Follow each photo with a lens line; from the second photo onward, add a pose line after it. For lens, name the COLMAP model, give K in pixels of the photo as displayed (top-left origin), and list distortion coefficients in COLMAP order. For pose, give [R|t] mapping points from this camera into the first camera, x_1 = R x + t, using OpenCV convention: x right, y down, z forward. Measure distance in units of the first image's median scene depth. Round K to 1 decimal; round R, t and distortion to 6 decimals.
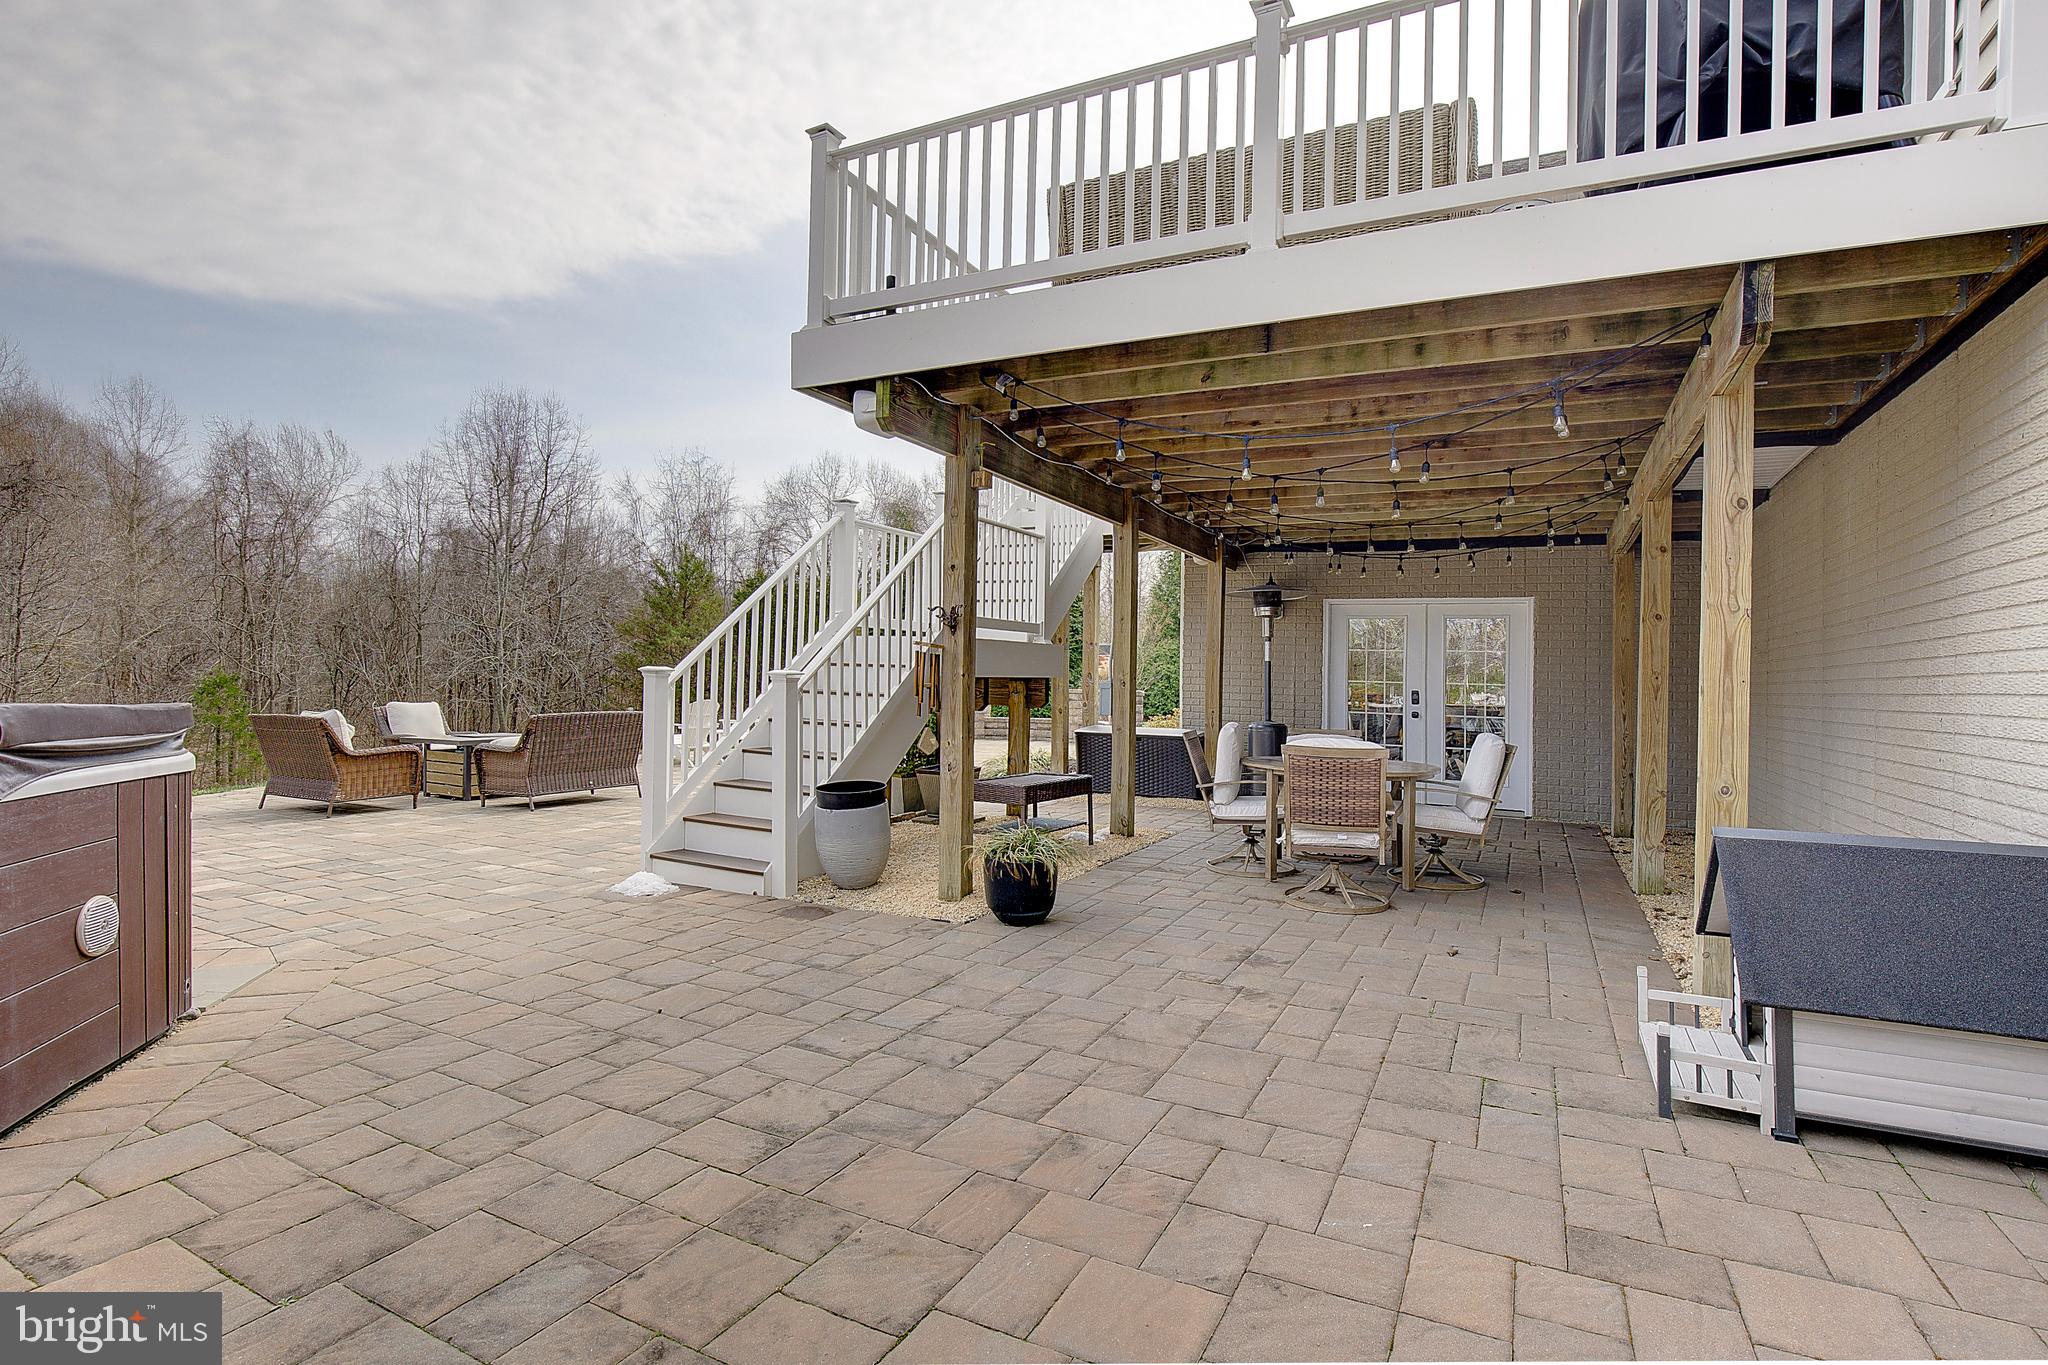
lens RADIAL K [[944.9, 0, 1038.8], [0, 944.9, 690.2], [0, 0, 1]] dist [-0.033237, 0.005606]
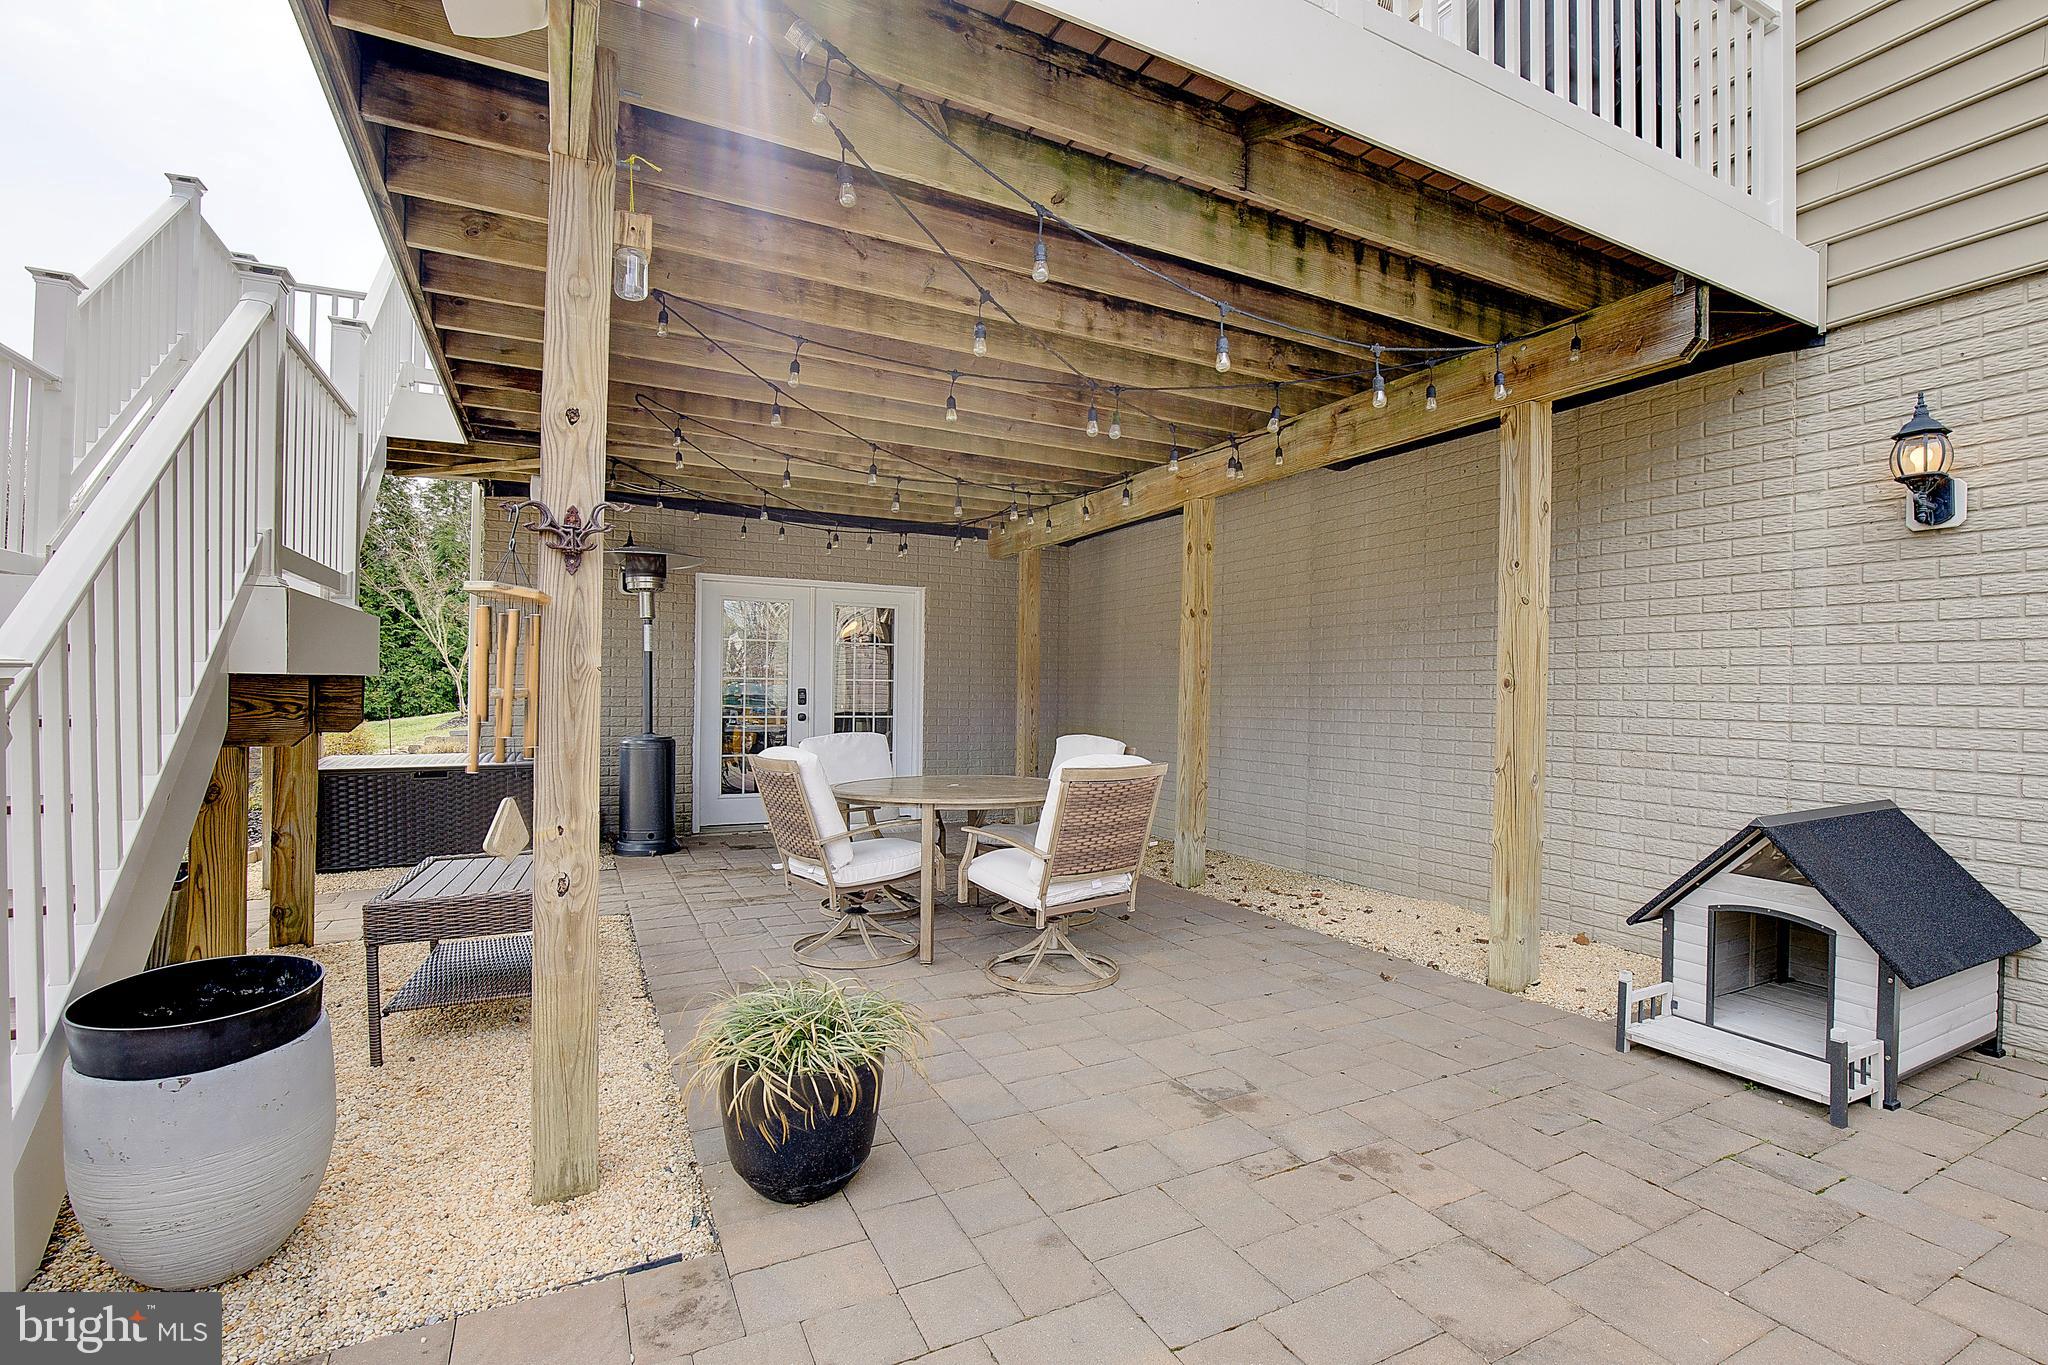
lens RADIAL K [[944.9, 0, 1025.4], [0, 944.9, 695.4], [0, 0, 1]] dist [-0.033237, 0.005606]
pose [[0.583060, -0.017533, 0.812240, -0.330504], [0.009408, 0.999846, 0.014829, -0.008724], [-0.812375, -0.001004, 0.583135, 0.622259]]
